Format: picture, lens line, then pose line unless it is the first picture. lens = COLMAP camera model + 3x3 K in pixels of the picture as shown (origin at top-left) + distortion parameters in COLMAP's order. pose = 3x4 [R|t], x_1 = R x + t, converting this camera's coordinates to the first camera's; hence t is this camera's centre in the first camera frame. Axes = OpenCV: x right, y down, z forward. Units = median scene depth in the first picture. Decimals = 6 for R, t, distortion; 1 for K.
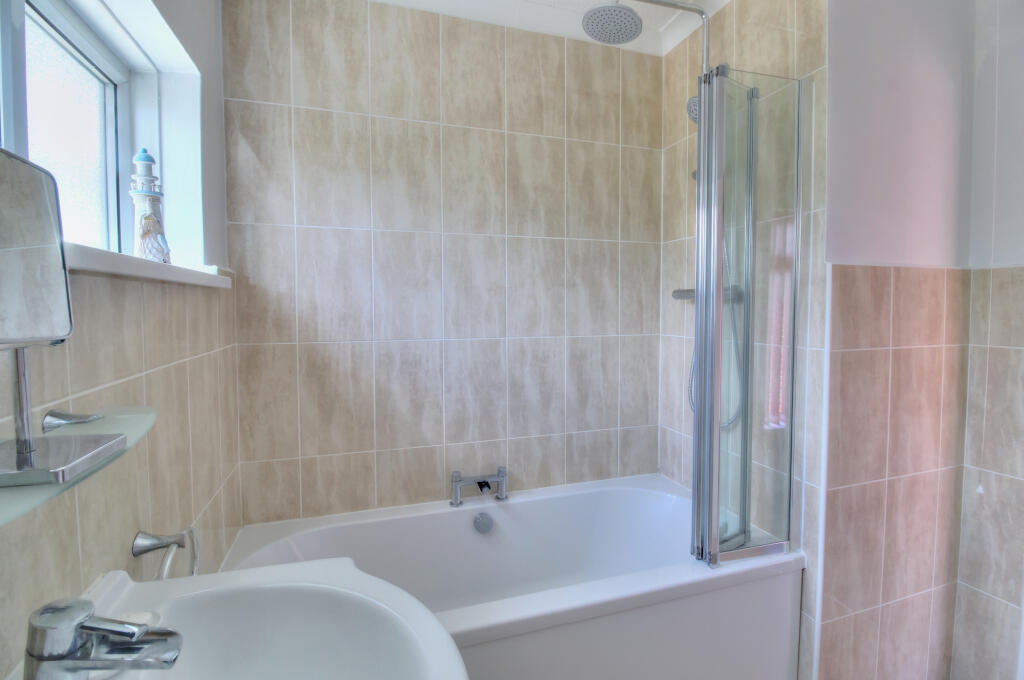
lens RADIAL K [[478.8, 0, 511.0], [0, 478.8, 332.4], [0, 0, 1]] dist [-0.010595, -0.001255]
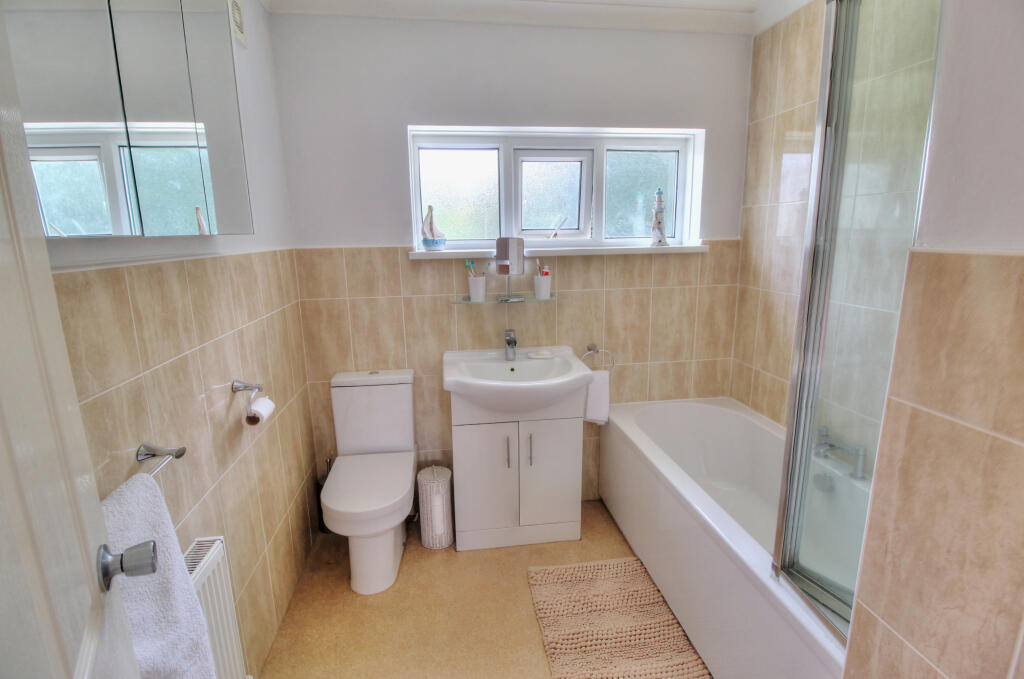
lens RADIAL K [[478.8, 0, 511.2], [0, 478.8, 335.8], [0, 0, 1]] dist [-0.010595, -0.001255]
pose [[-0.174608, 0.208029, -0.962412, 1.136984], [-0.034076, 0.975565, 0.217054, -0.130175], [0.984048, 0.070694, -0.163252, 0.532998]]
